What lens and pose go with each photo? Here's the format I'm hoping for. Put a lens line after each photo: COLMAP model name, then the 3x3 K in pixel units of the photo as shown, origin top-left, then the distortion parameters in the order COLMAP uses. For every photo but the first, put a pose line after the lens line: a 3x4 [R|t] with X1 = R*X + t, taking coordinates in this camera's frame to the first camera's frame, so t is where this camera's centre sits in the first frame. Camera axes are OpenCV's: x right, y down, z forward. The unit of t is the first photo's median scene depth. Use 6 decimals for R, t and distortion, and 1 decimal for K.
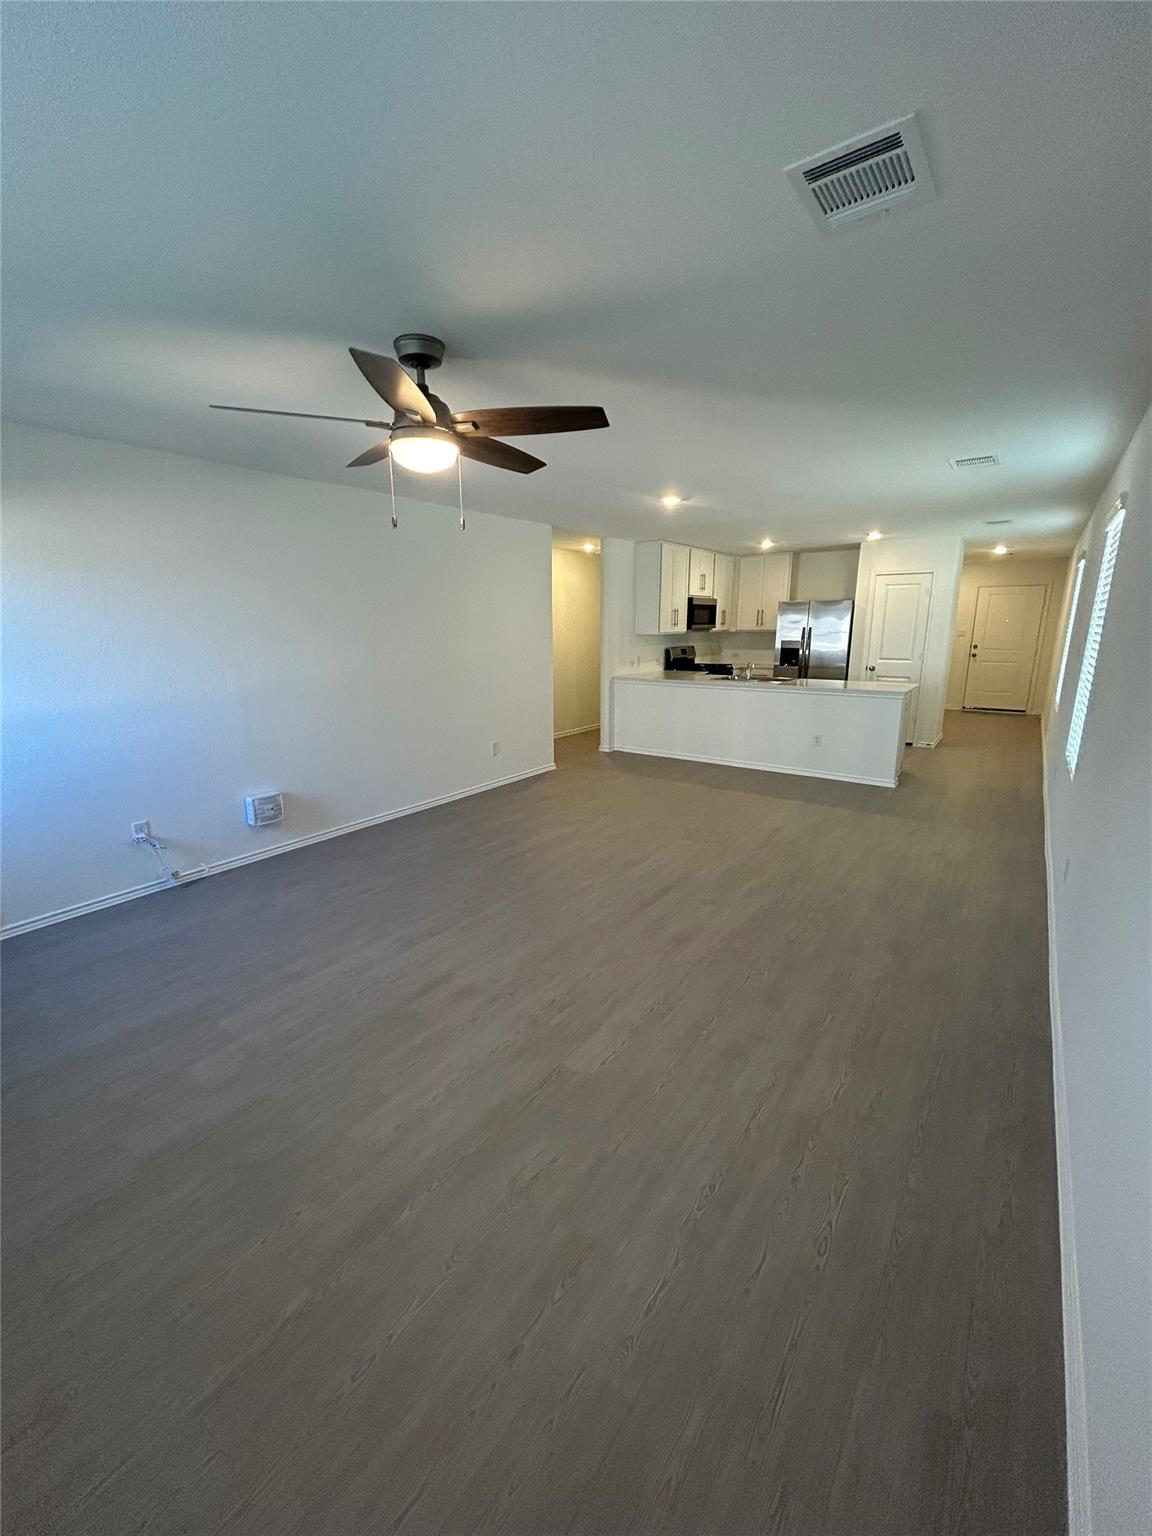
lens RADIAL K [[616.6, 0, 575.2], [0, 616.6, 770.1], [0, 0, 1]] dist [-0.001421, 0.001607]
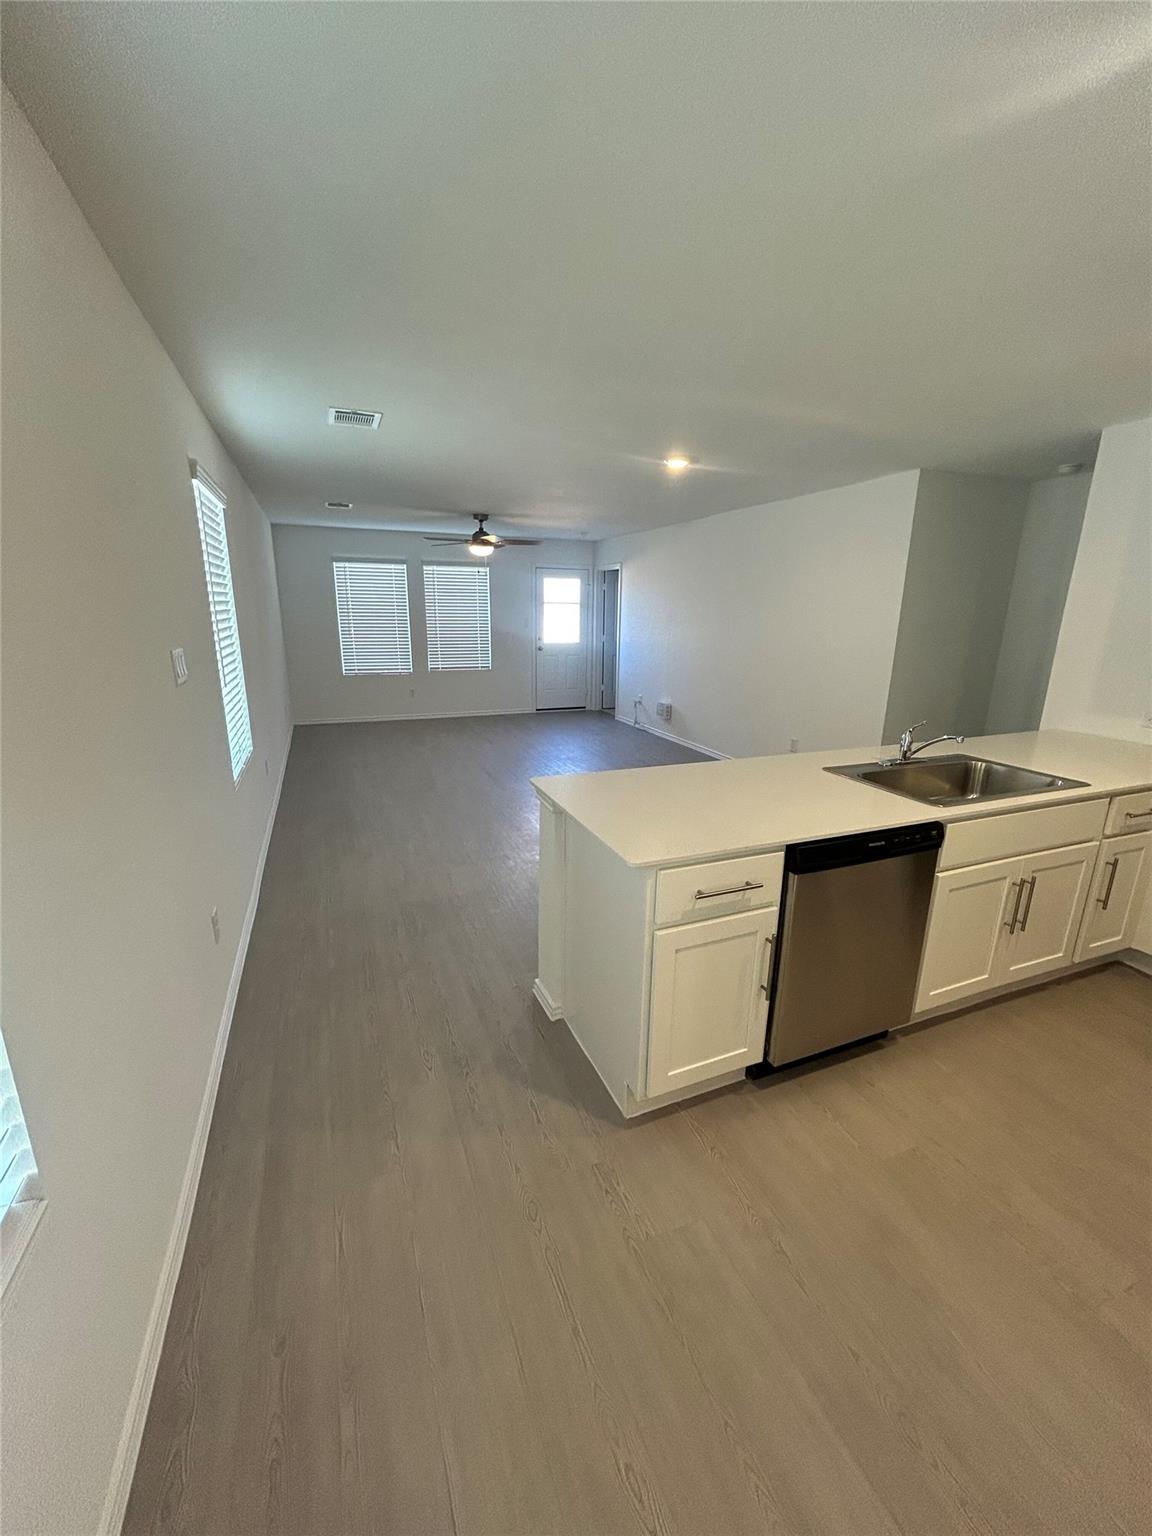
lens RADIAL K [[616.6, 0, 574.7], [0, 616.6, 771.1], [0, 0, 1]] dist [-0.001421, 0.001607]
pose [[-0.532558, 0.217365, -0.818006, 0.819404], [-0.204884, 0.904611, 0.373766, -0.280757], [0.821221, 0.366648, -0.437224, 1.147136]]
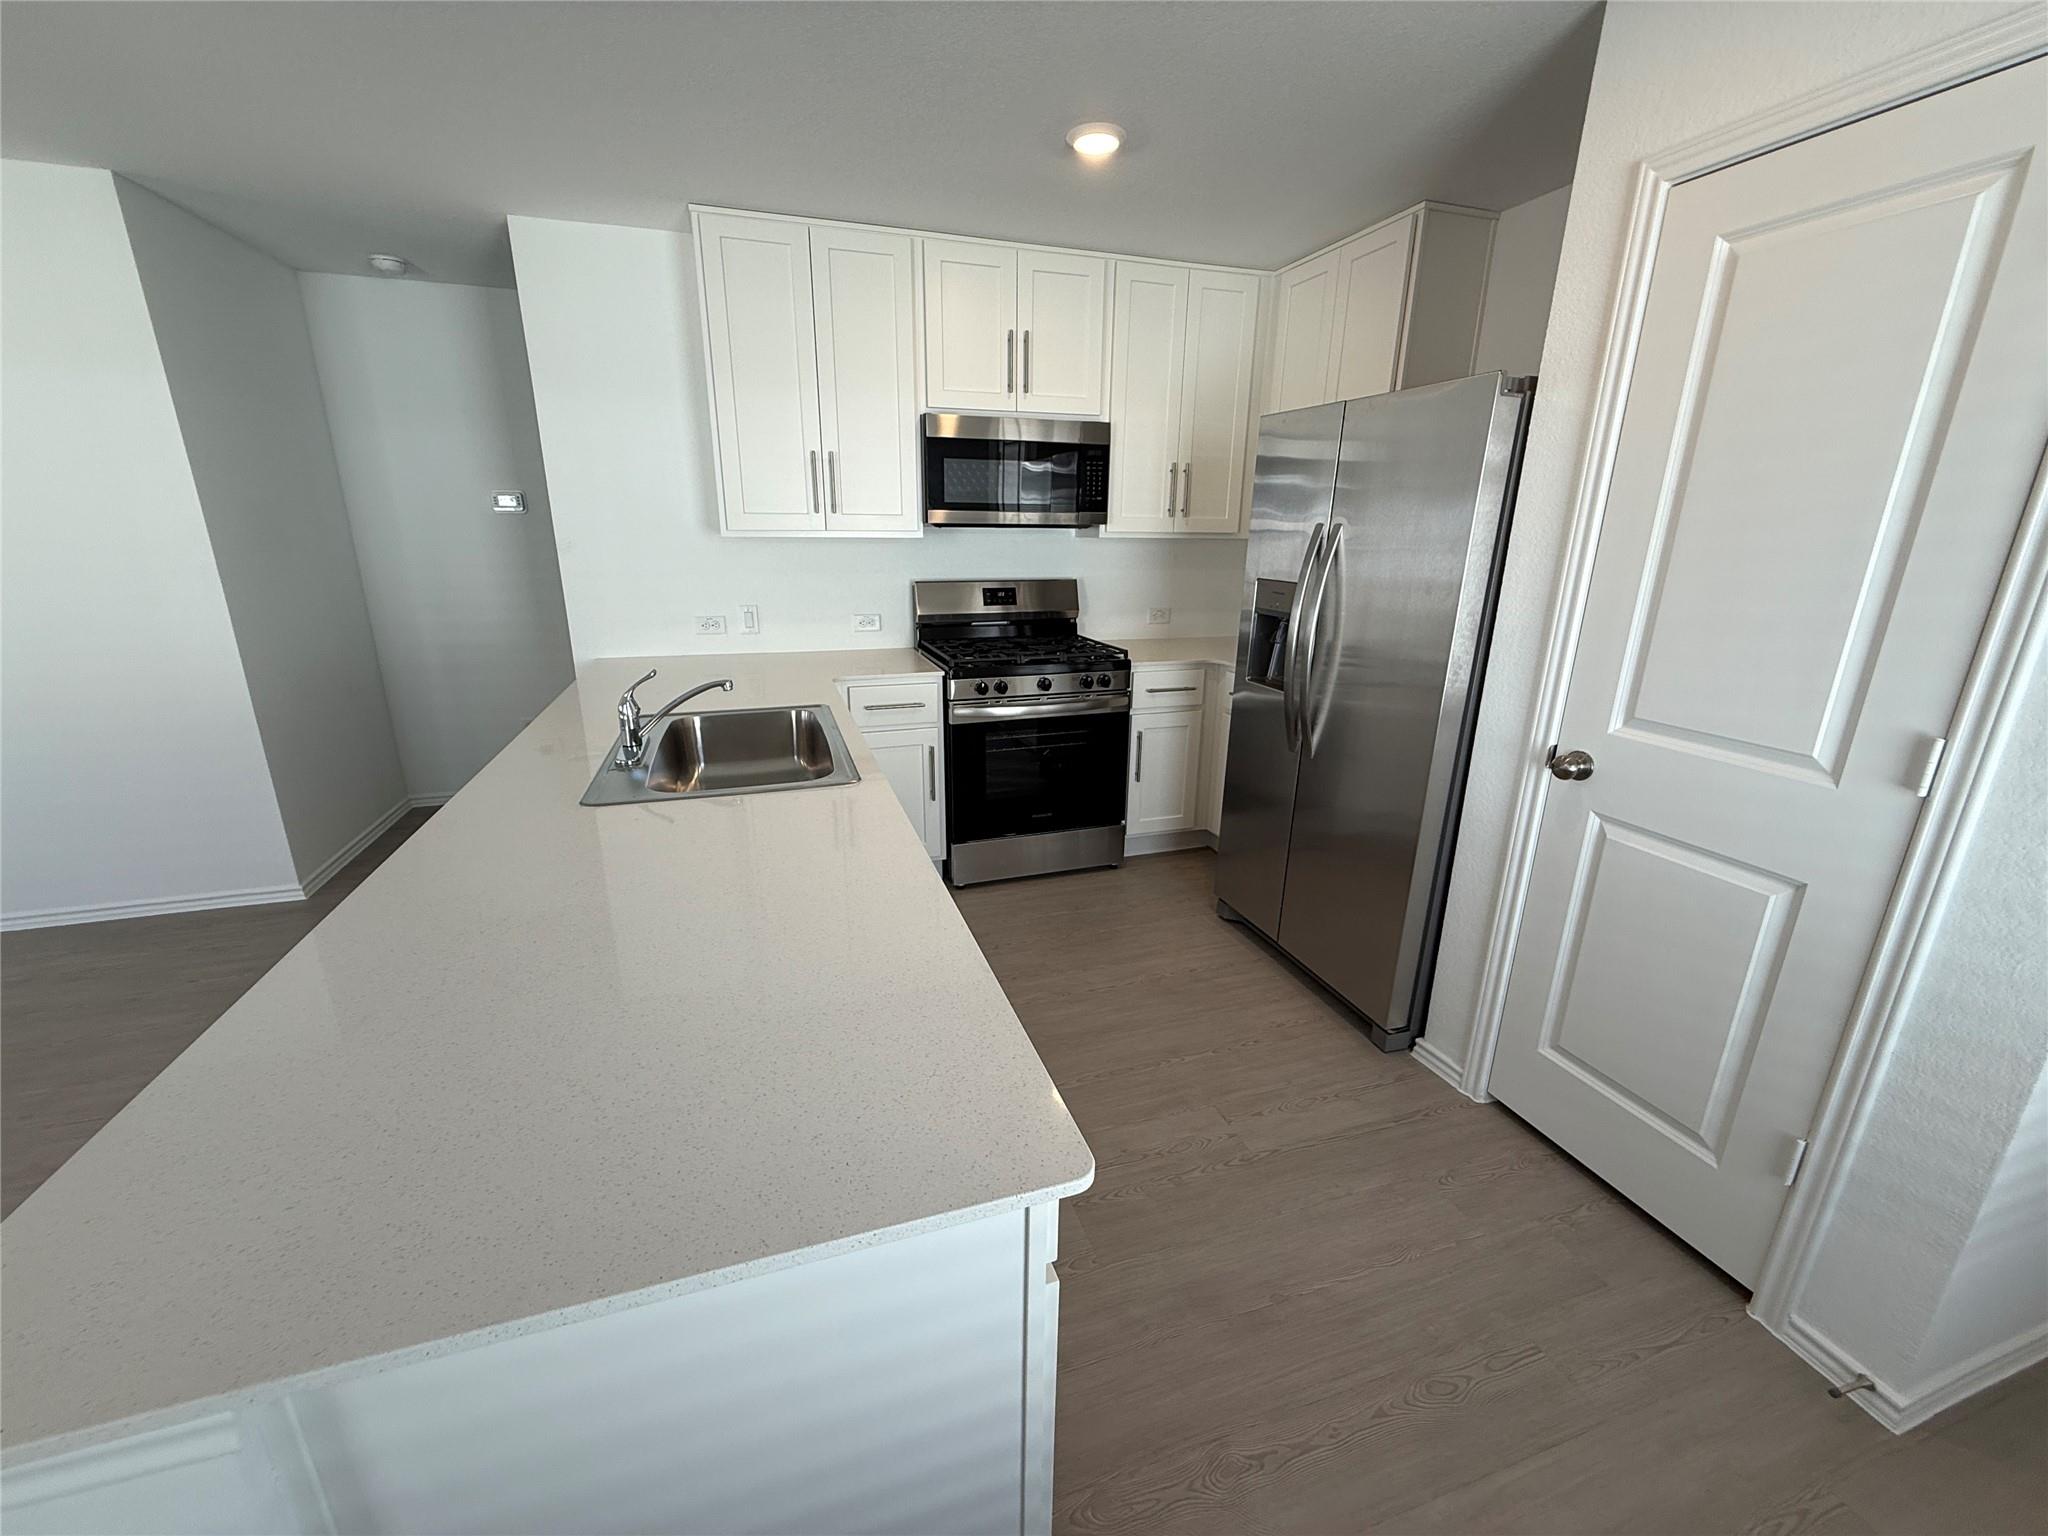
lens RADIAL K [[815.9, 0, 1023.1], [0, 815.9, 764.7], [0, 0, 1]] dist [0.001755, -0.000778]
pose [[0.808682, 0.181312, -0.559606, 0.643325], [-0.150830, 0.983421, 0.100665, -0.219311], [0.568580, 0.002999, 0.822622, 0.957291]]
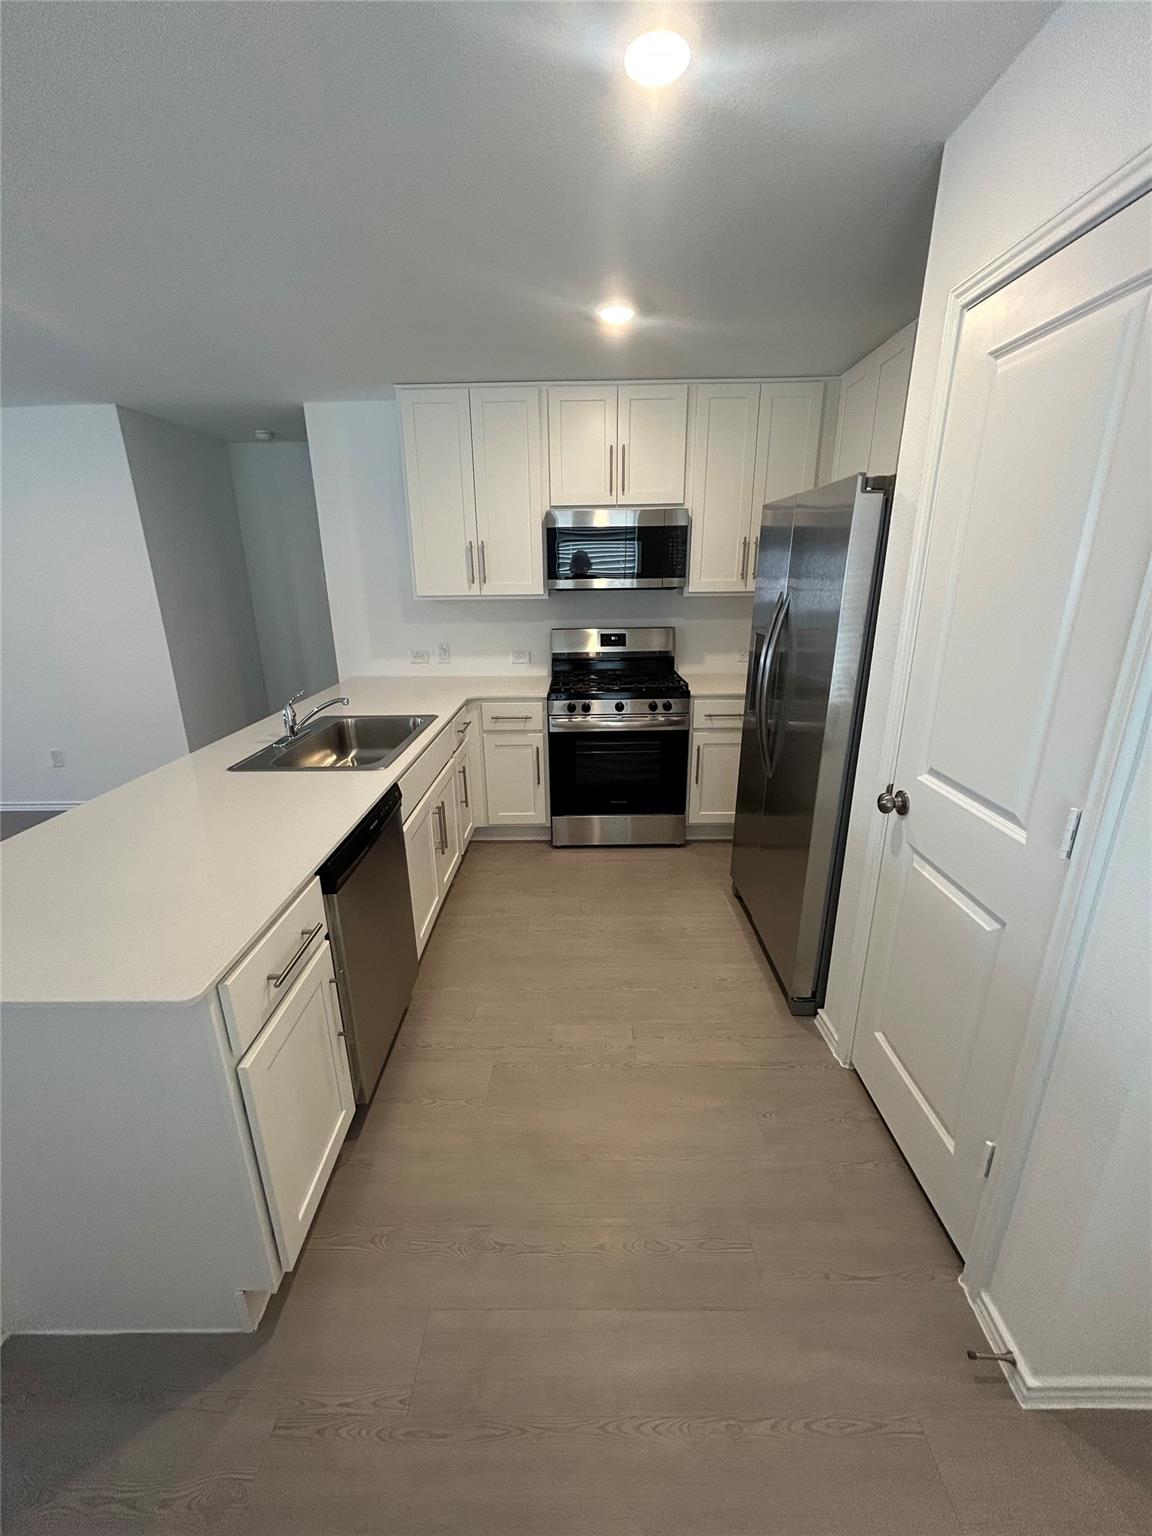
lens RADIAL K [[616.6, 0, 574.5], [0, 616.6, 770.7], [0, 0, 1]] dist [-0.001421, 0.001607]
pose [[0.576811, 0.253631, -0.776505, 0.767739], [-0.182132, 0.966579, 0.180422, -0.257036], [0.796315, 0.037357, 0.603728, 1.043568]]
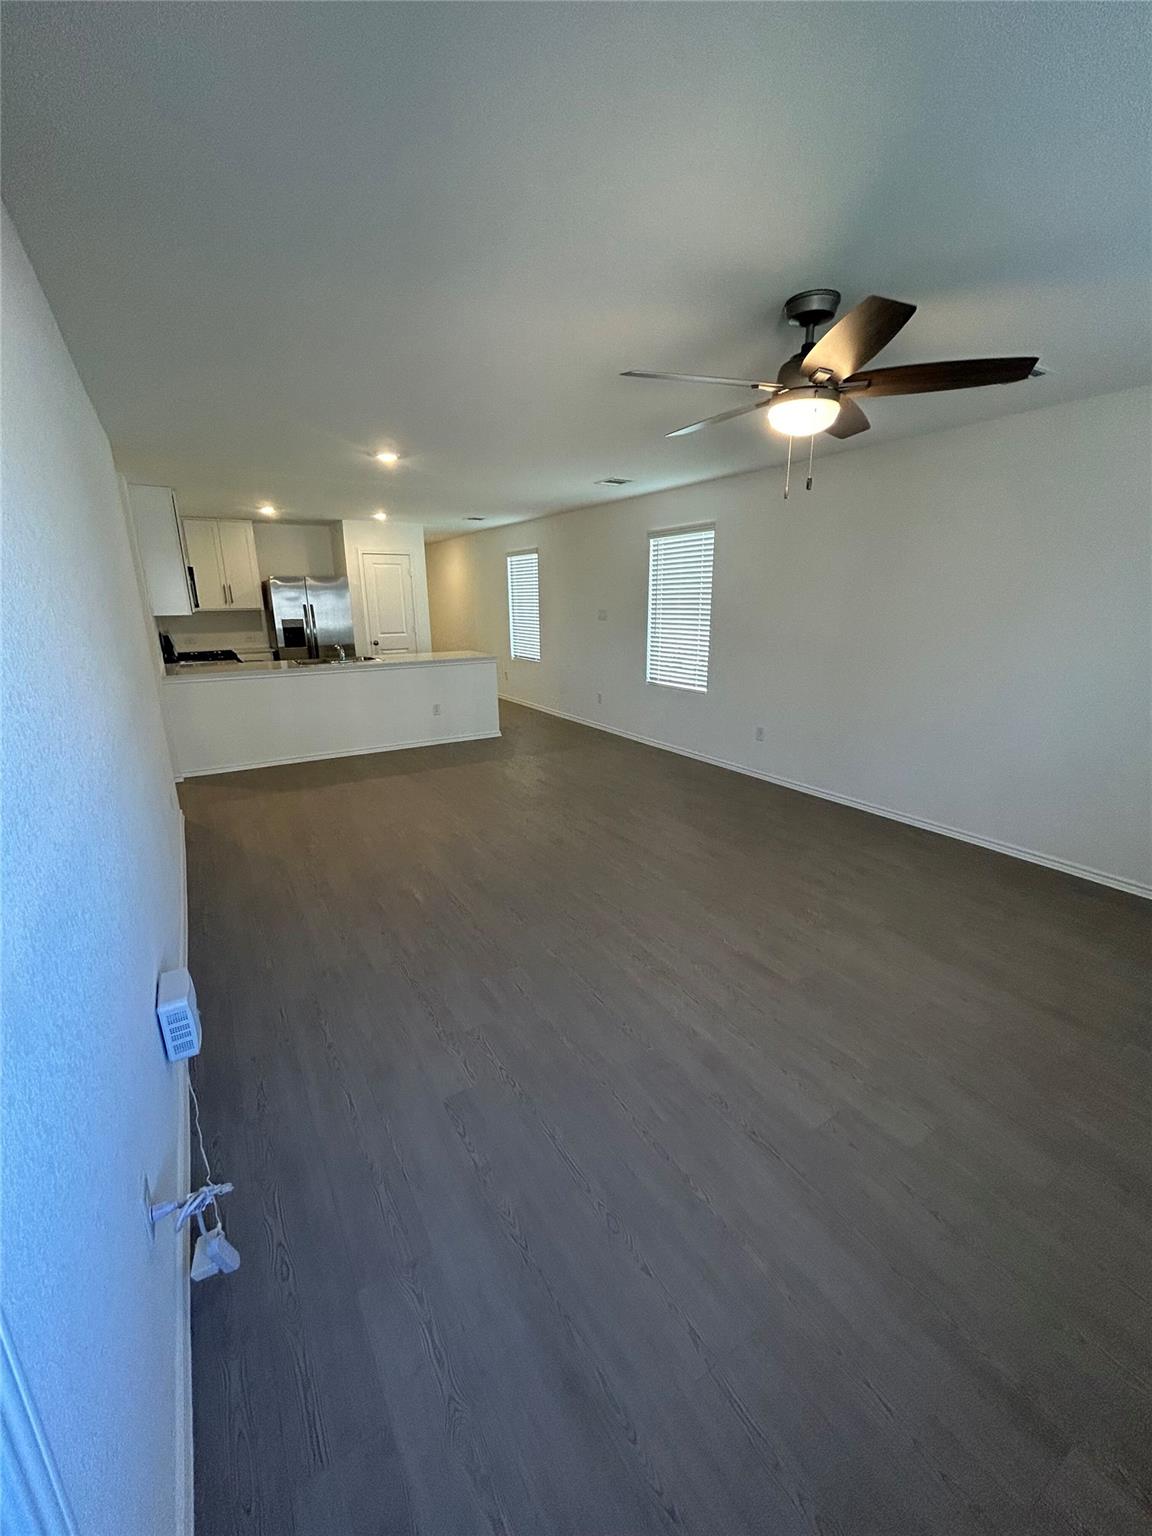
lens RADIAL K [[616.6, 0, 575.5], [0, 616.6, 767.4], [0, 0, 1]] dist [-0.001421, 0.001607]
pose [[0.375610, -0.244560, 0.893928, -0.520555], [0.221612, 0.960274, 0.169594, -0.083529], [-0.899892, 0.134404, 0.414886, 0.371781]]
